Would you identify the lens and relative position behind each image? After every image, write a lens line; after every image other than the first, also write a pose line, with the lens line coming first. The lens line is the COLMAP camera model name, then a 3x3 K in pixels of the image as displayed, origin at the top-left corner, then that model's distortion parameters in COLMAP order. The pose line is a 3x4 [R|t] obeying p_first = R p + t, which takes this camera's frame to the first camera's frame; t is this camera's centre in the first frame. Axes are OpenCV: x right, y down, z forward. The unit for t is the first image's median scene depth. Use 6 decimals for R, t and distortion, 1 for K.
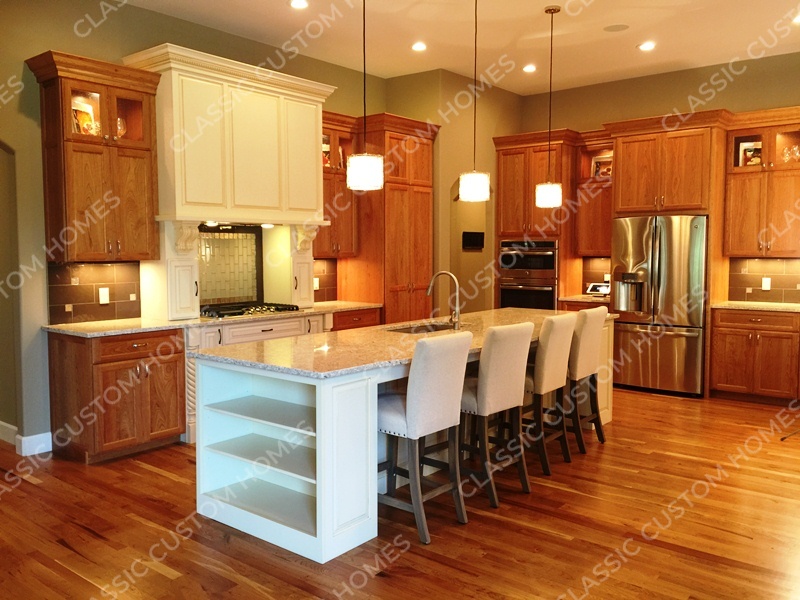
lens RADIAL K [[684.2, 0, 401.9], [0, 684.2, 299.6], [0, 0, 1]] dist [0.062861, -0.059095]
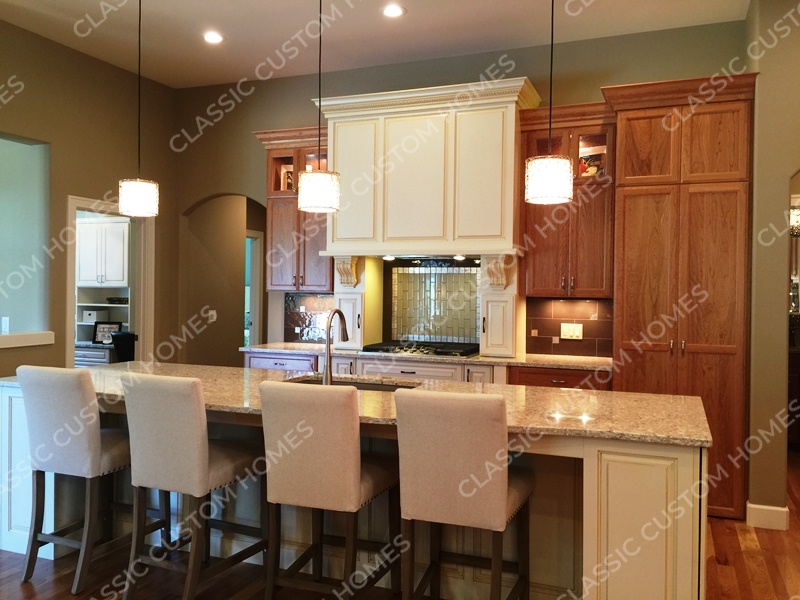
lens RADIAL K [[684.2, 0, 397.0], [0, 684.2, 295.8], [0, 0, 1]] dist [0.062861, -0.059095]
pose [[0.304504, 0.015261, -0.952389, 0.597204], [-0.084124, 0.996395, -0.010931, -0.040817], [0.948789, 0.083447, 0.304690, 0.636125]]
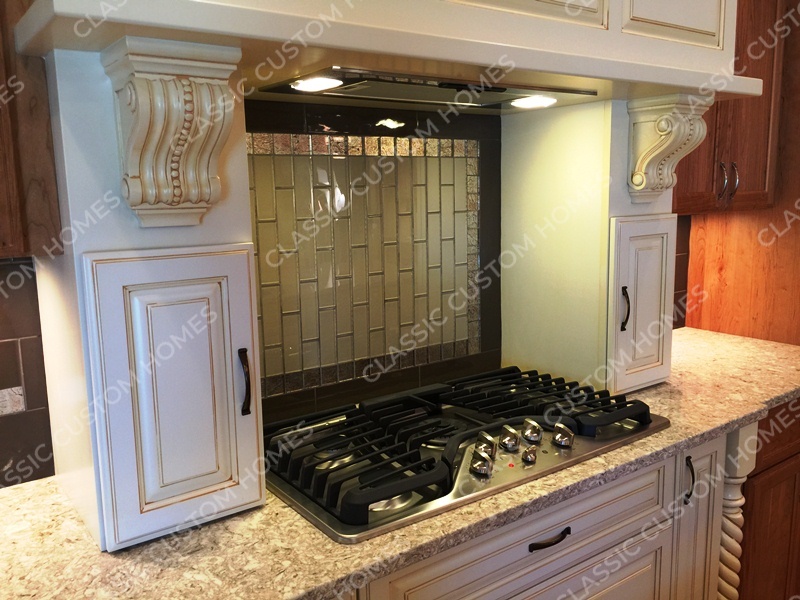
lens RADIAL K [[684.2, 0, 399.1], [0, 684.2, 300.4], [0, 0, 1]] dist [0.062861, -0.059095]
pose [[0.967811, 0.020904, -0.250809, -0.171095], [0.001174, 0.996159, 0.087555, -0.051912], [0.251676, -0.085031, 0.964069, 0.695045]]
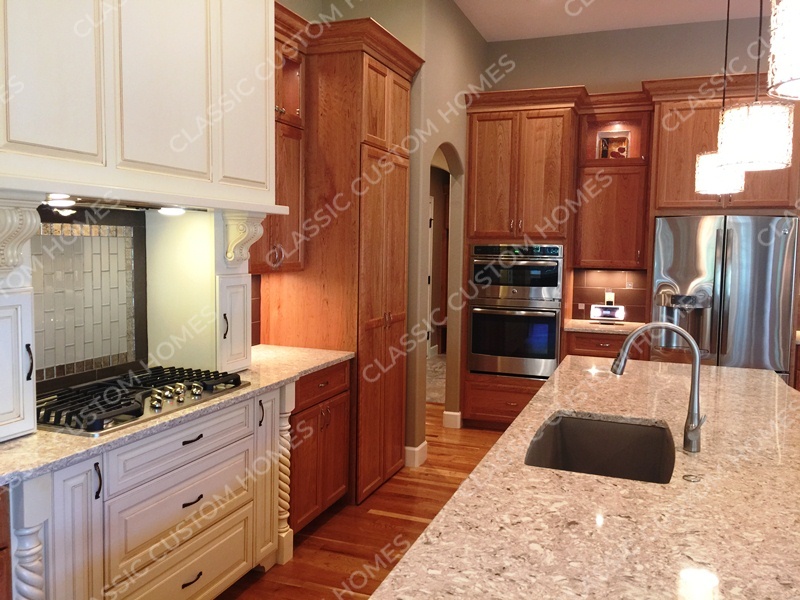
lens RADIAL K [[684.2, 0, 399.5], [0, 684.2, 294.2], [0, 0, 1]] dist [0.062861, -0.059095]
pose [[0.947156, -0.007146, 0.320694, -0.192565], [0.007091, 0.999974, 0.001340, -0.046916], [-0.320695, 0.001005, 0.947182, 0.472498]]
